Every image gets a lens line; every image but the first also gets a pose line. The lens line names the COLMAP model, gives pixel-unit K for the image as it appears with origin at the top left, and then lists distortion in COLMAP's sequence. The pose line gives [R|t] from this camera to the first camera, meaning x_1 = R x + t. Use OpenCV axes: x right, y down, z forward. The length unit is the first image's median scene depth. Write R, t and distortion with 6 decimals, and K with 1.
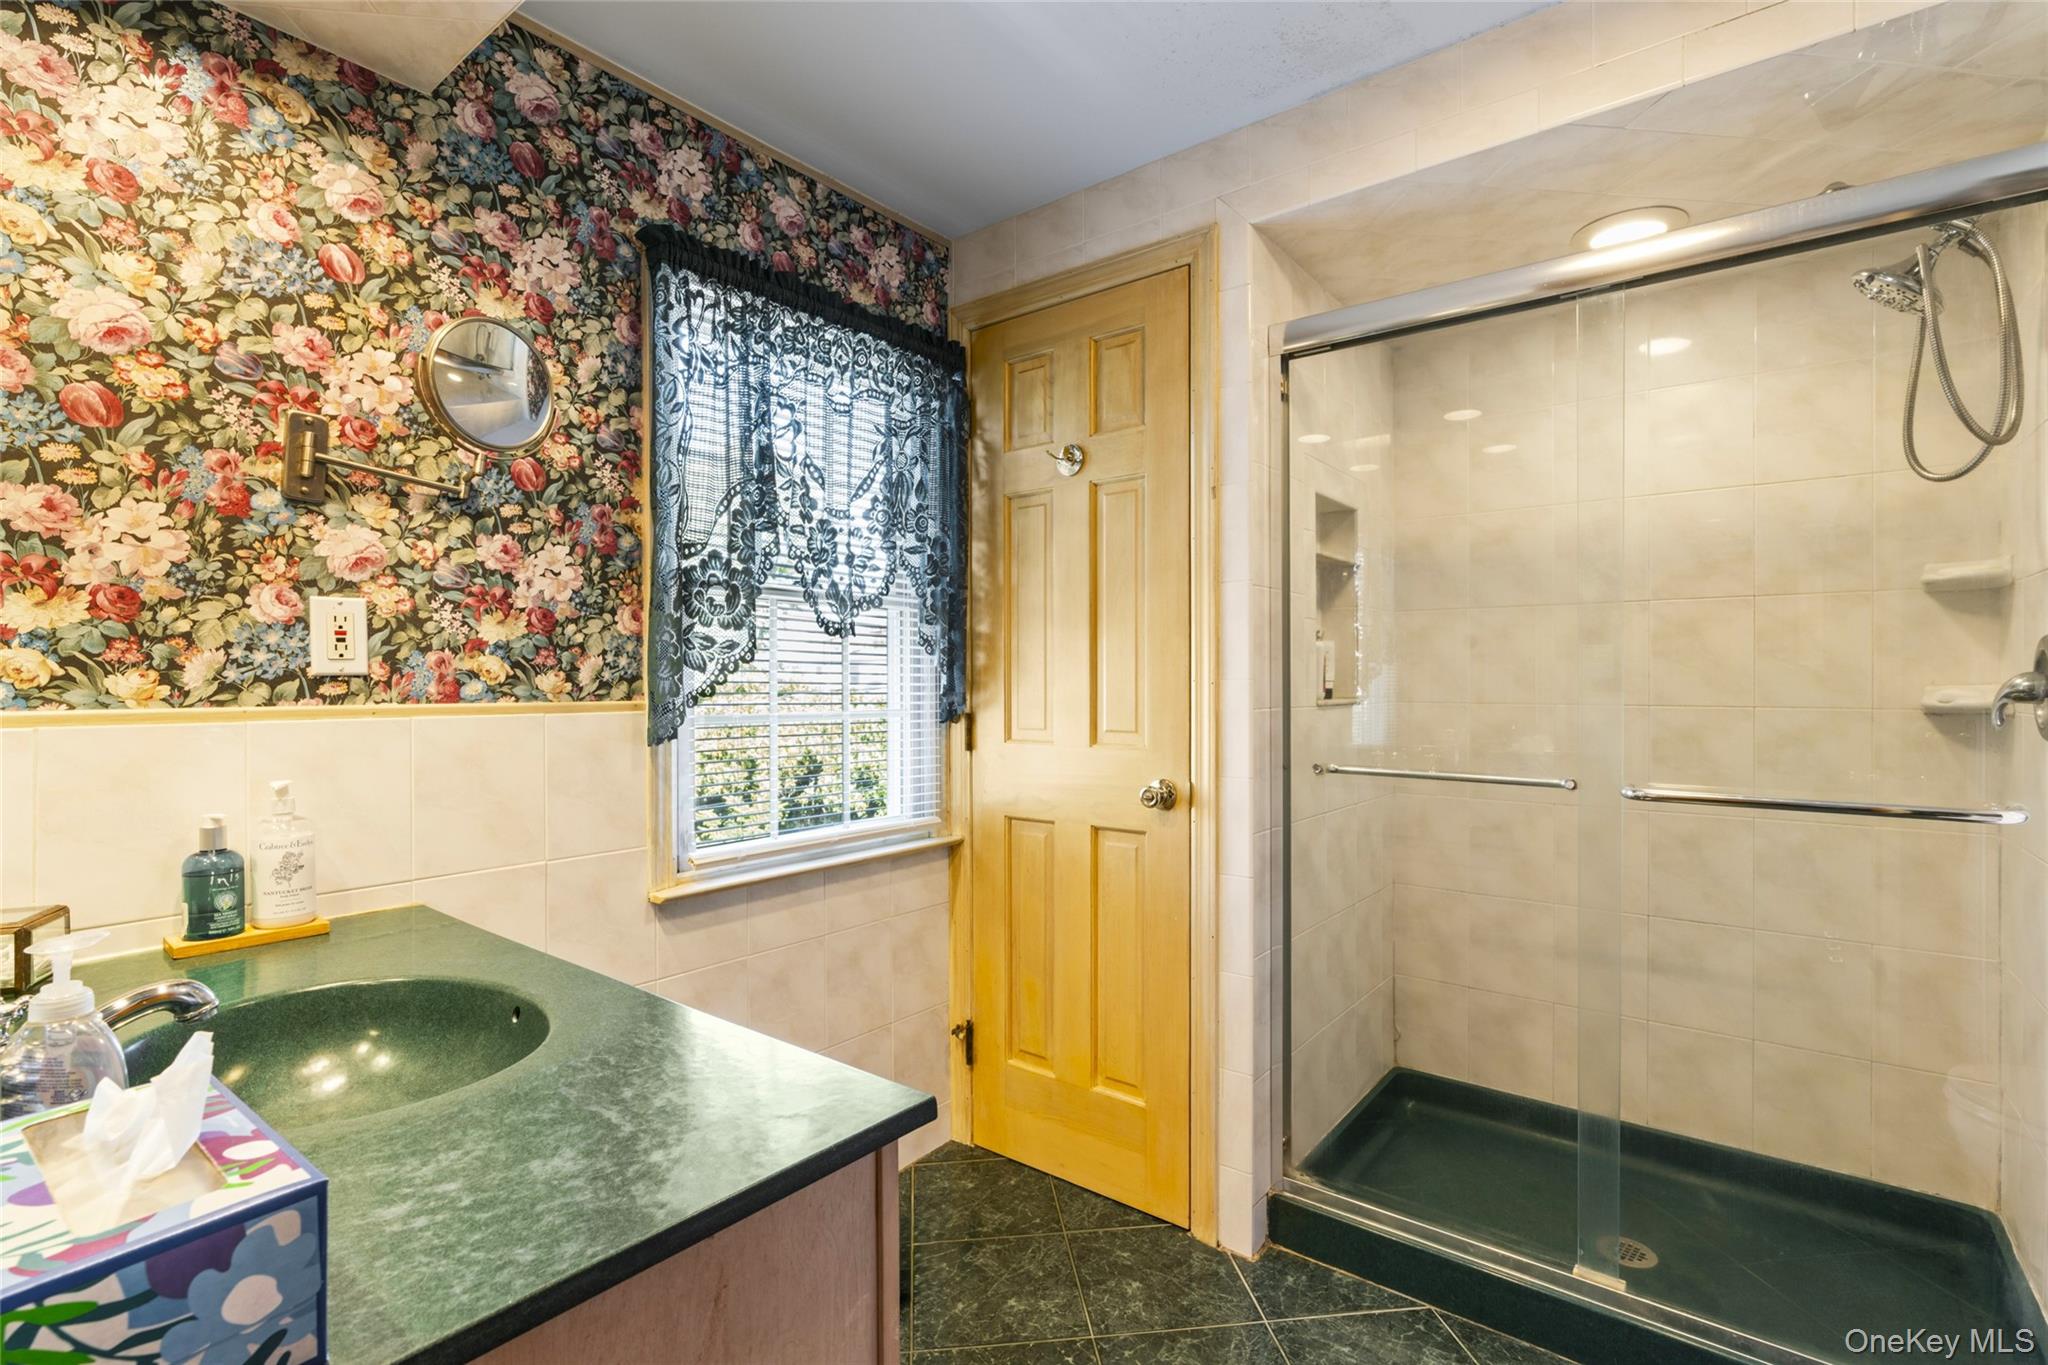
lens RADIAL K [[945.1, 0, 1021.8], [0, 945.1, 681.1], [0, 0, 1]] dist [-0.009795, 0.005548]
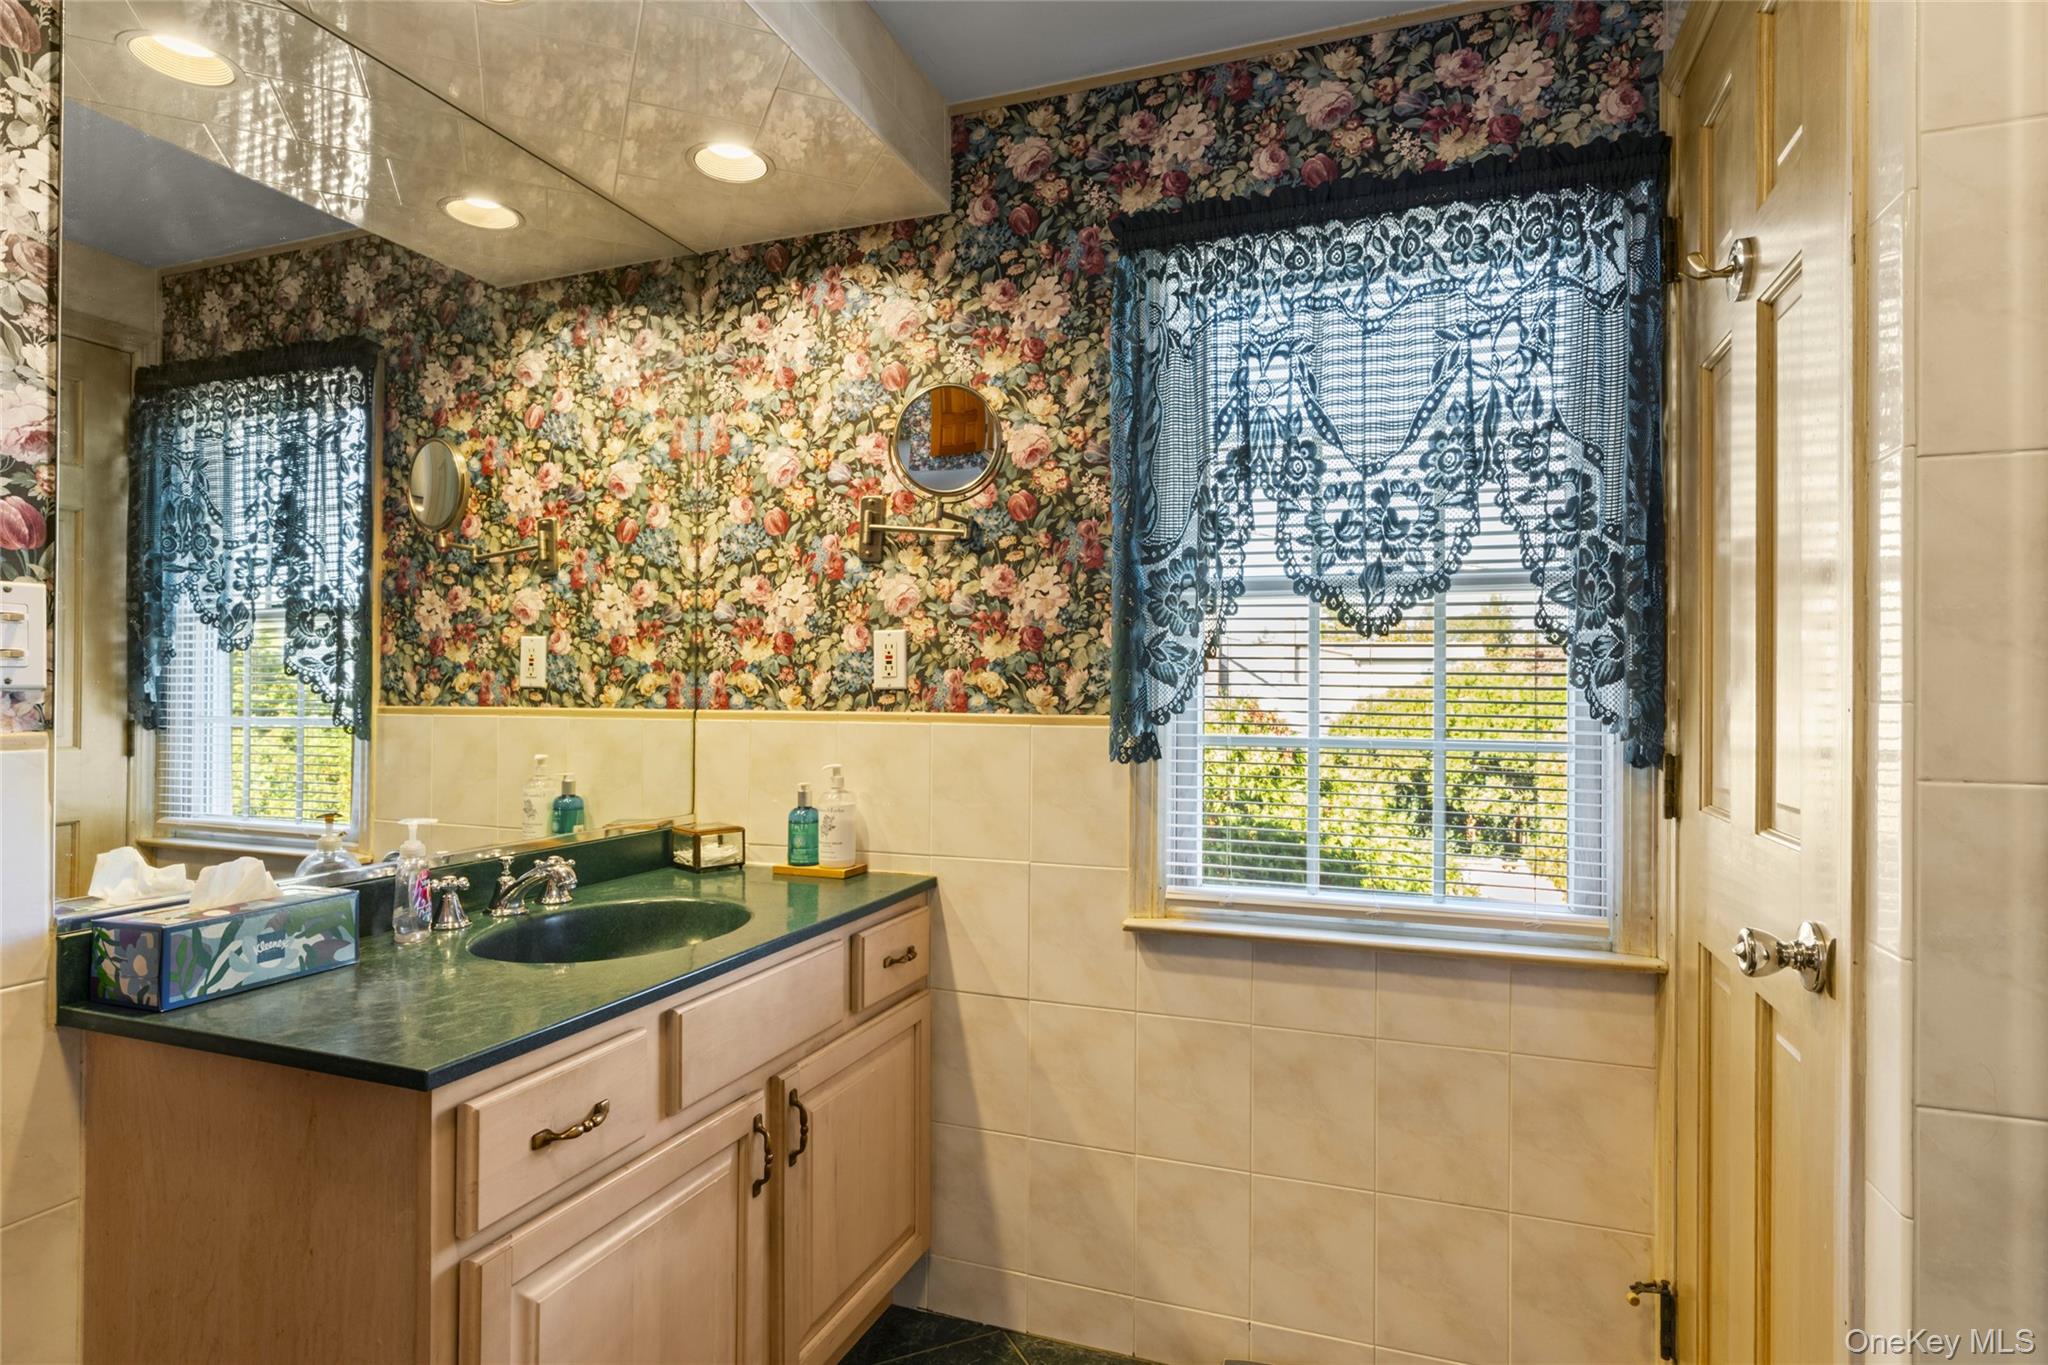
lens RADIAL K [[1040.8, 0, 1027.6], [0, 1040.8, 688.1], [0, 0, 1]] dist [-0.004349, 0.001058]
pose [[0.325358, -0.001907, -0.945589, 0.640845], [-0.005980, 0.999974, -0.004074, -0.002529], [0.945572, 0.006981, 0.325338, 0.632936]]
